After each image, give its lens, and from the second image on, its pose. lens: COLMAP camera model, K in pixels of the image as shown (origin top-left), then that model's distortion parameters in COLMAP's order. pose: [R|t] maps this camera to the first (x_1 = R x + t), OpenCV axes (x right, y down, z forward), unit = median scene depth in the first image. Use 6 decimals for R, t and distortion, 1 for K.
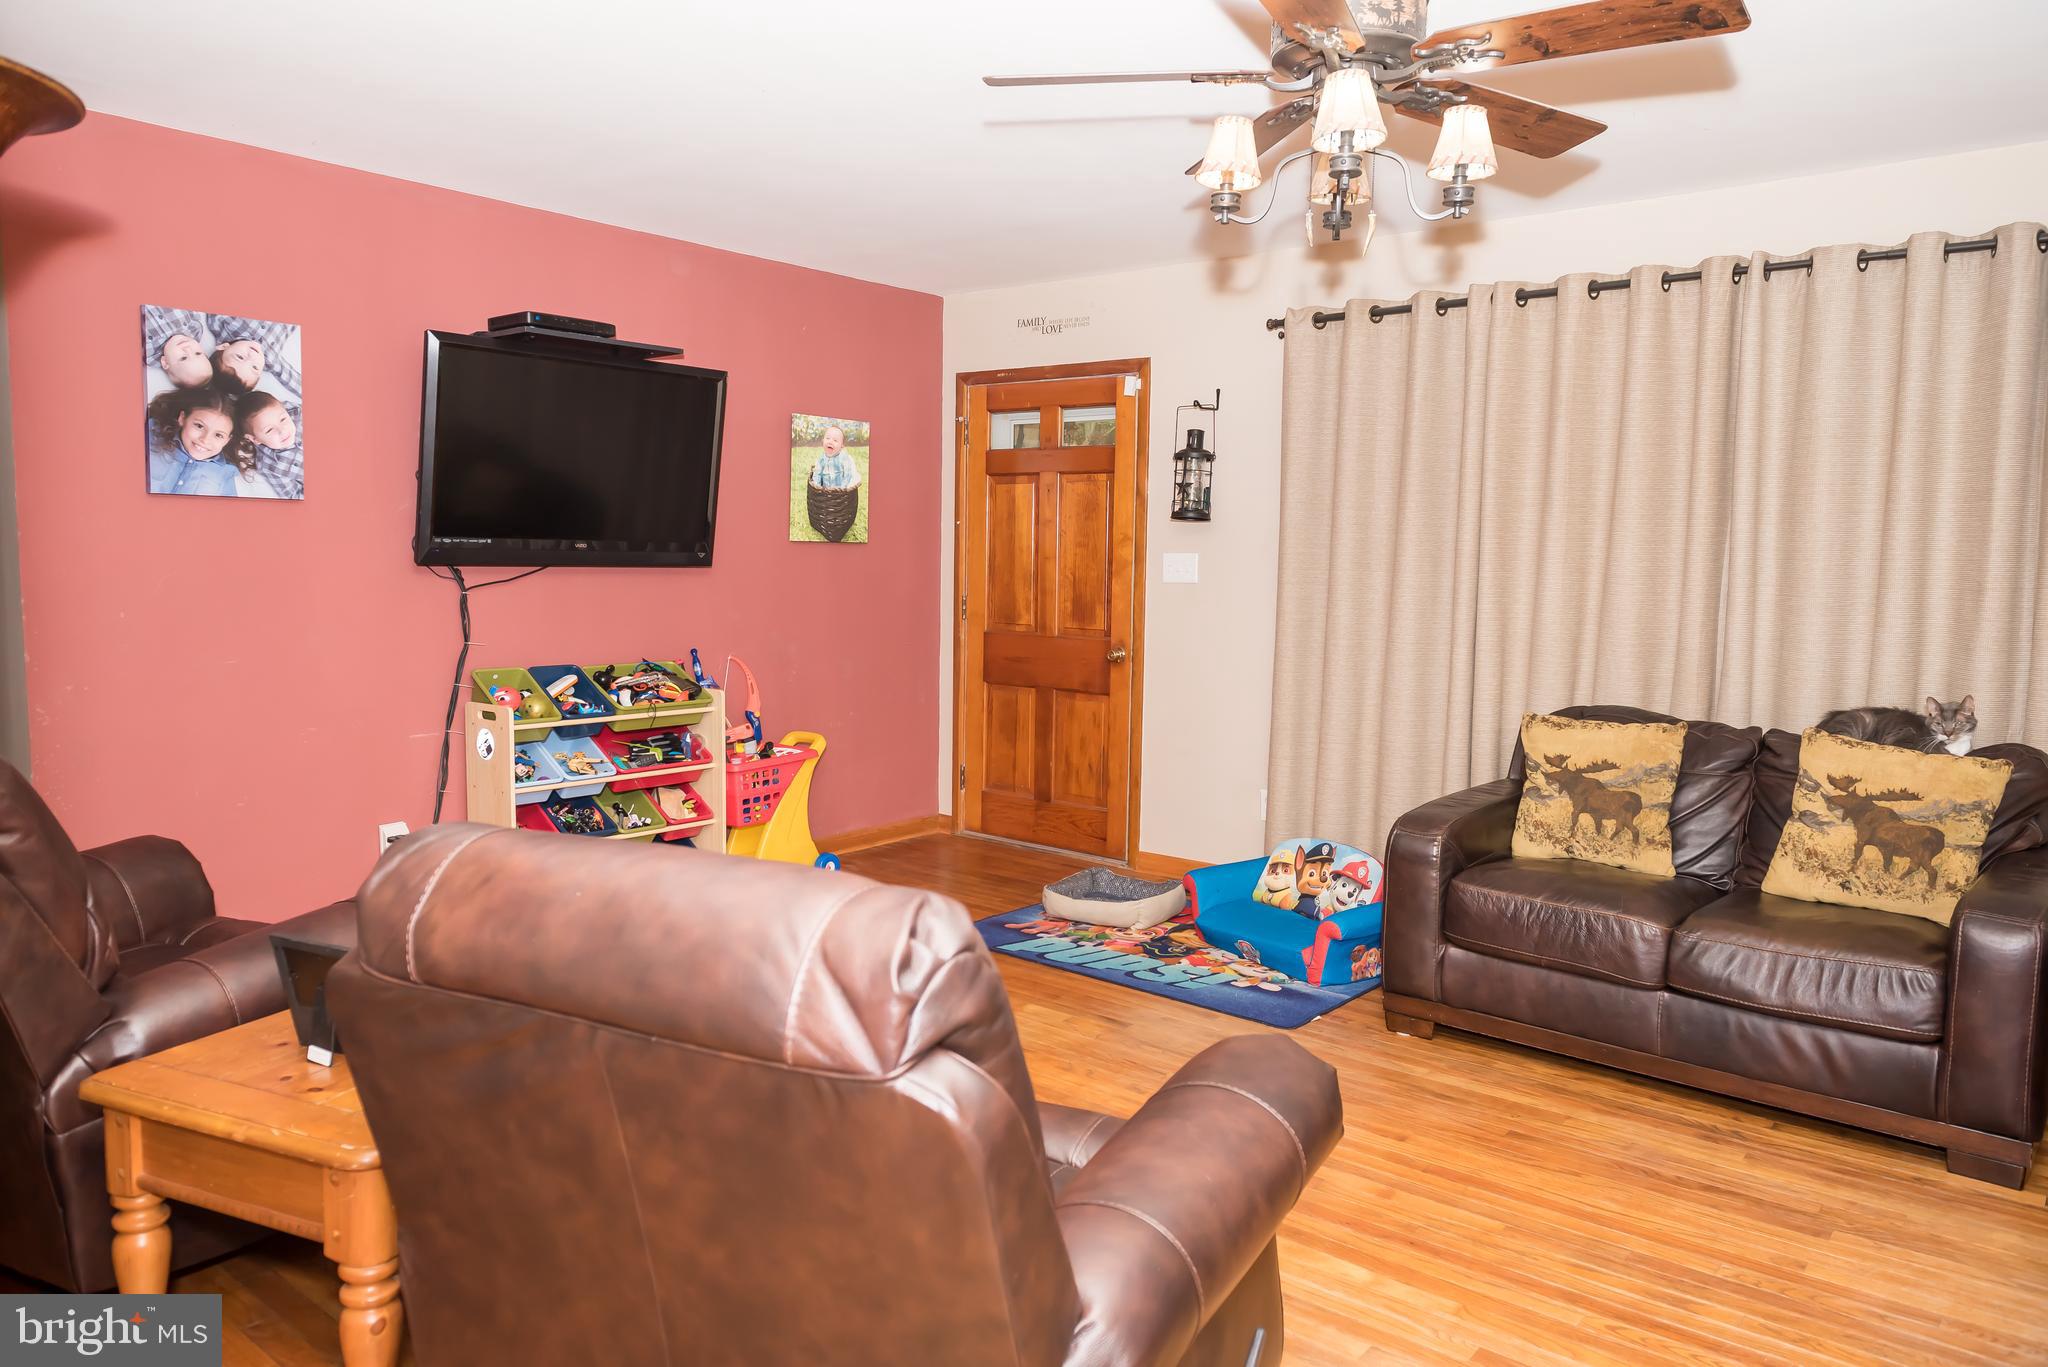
lens RADIAL K [[1400.7, 0, 1024.0], [0, 1400.7, 683.5], [0, 0, 1]] dist [0.004228, 0.002947]
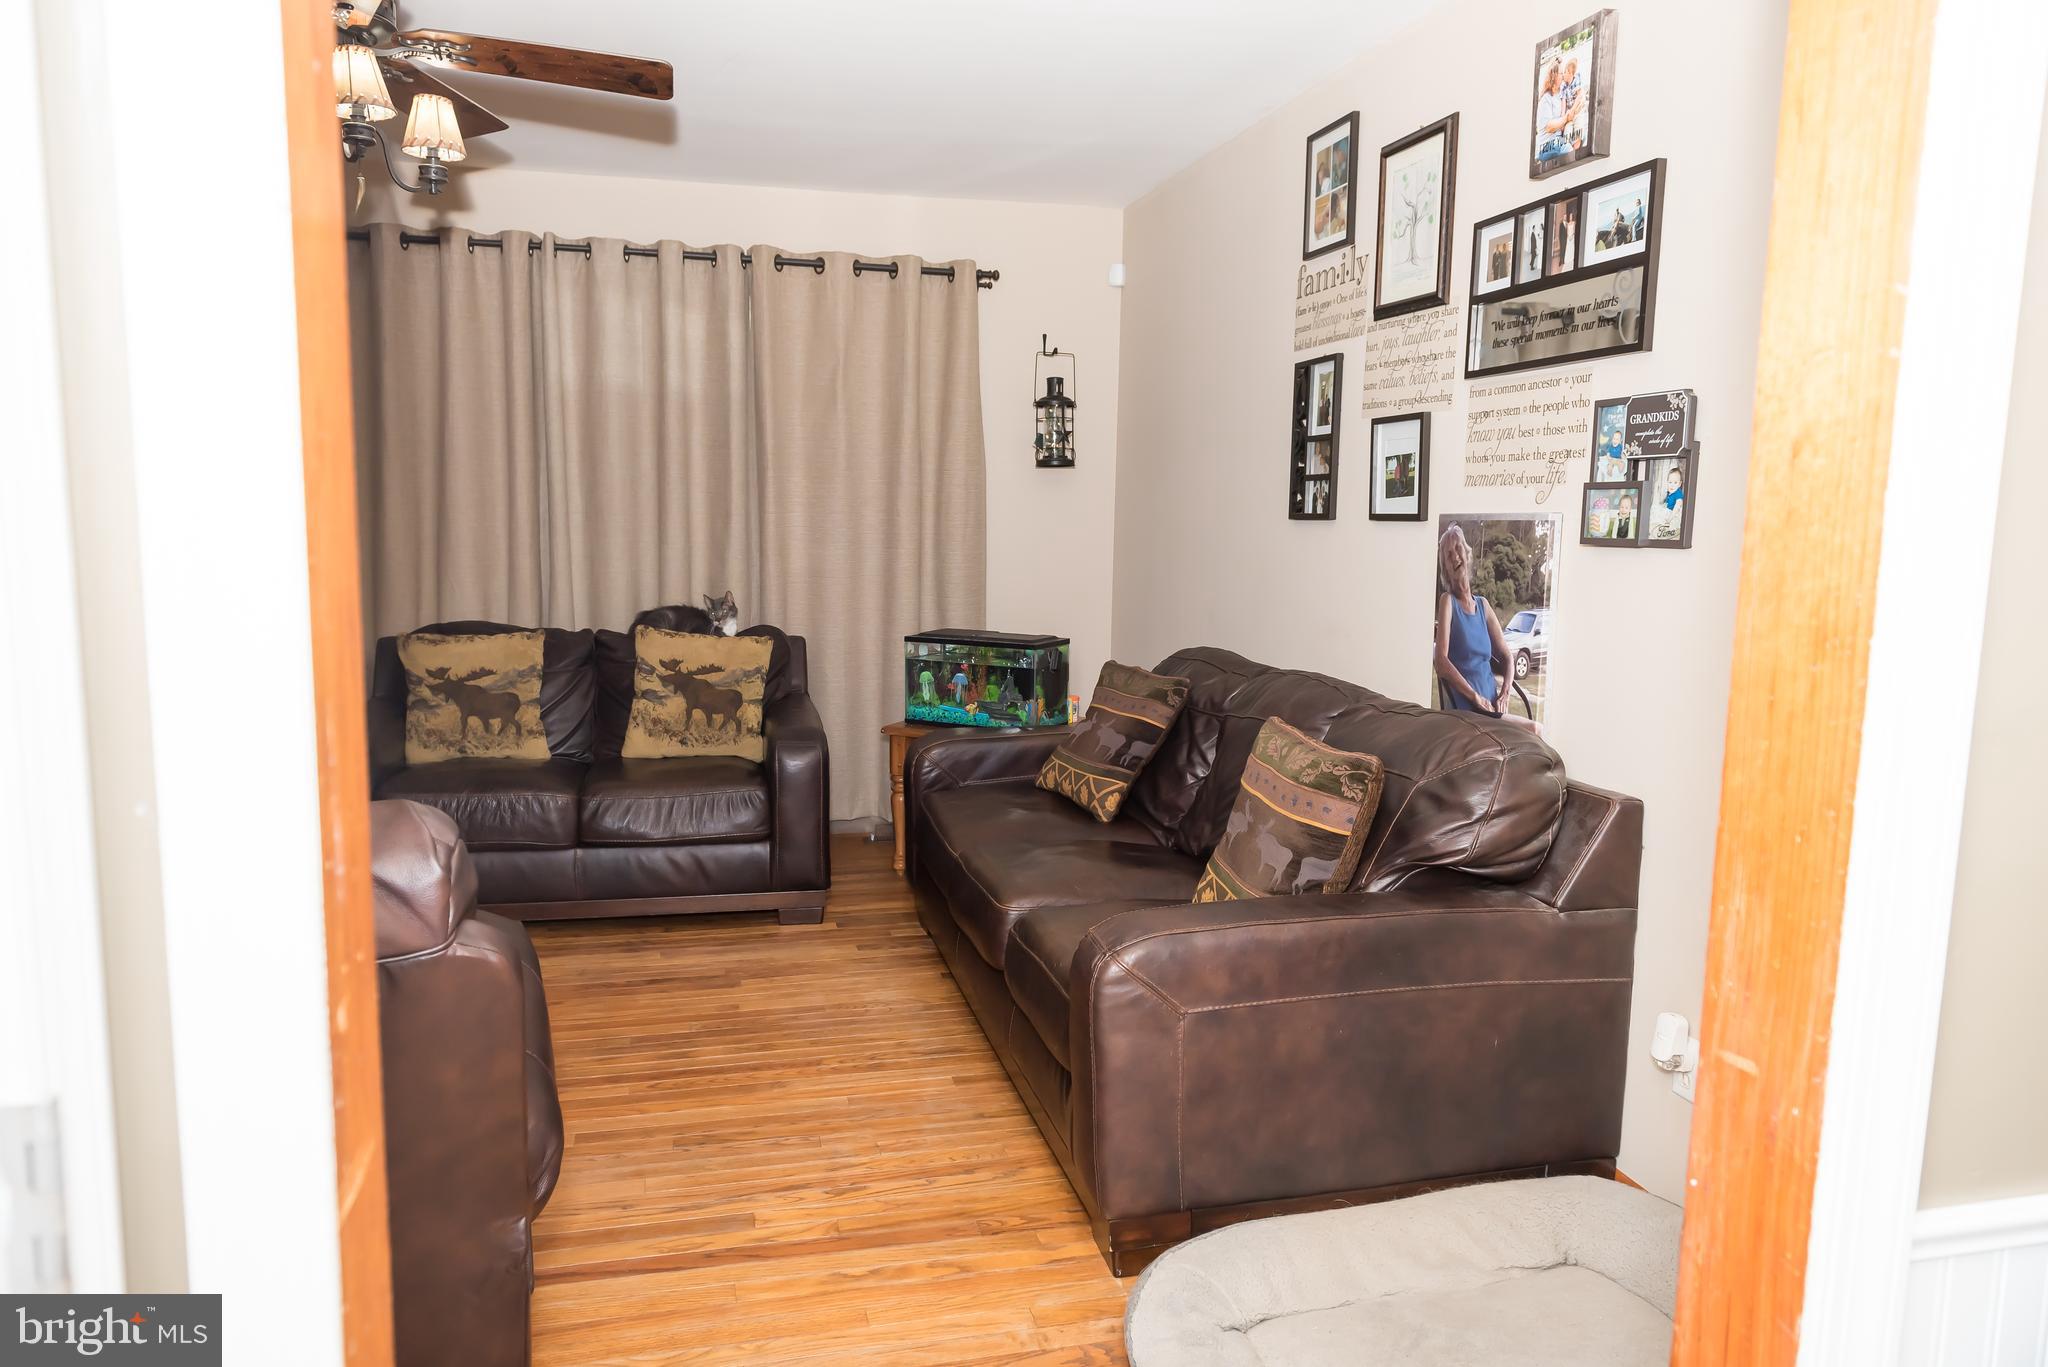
lens RADIAL K [[1400.7, 0, 1024.0], [0, 1400.7, 683.5], [0, 0, 1]] dist [0.004228, 0.002947]
pose [[0.593567, -0.110627, 0.797145, -0.263804], [0.064747, 0.993861, 0.089716, -0.007741], [-0.802176, -0.001640, 0.597085, -0.043950]]
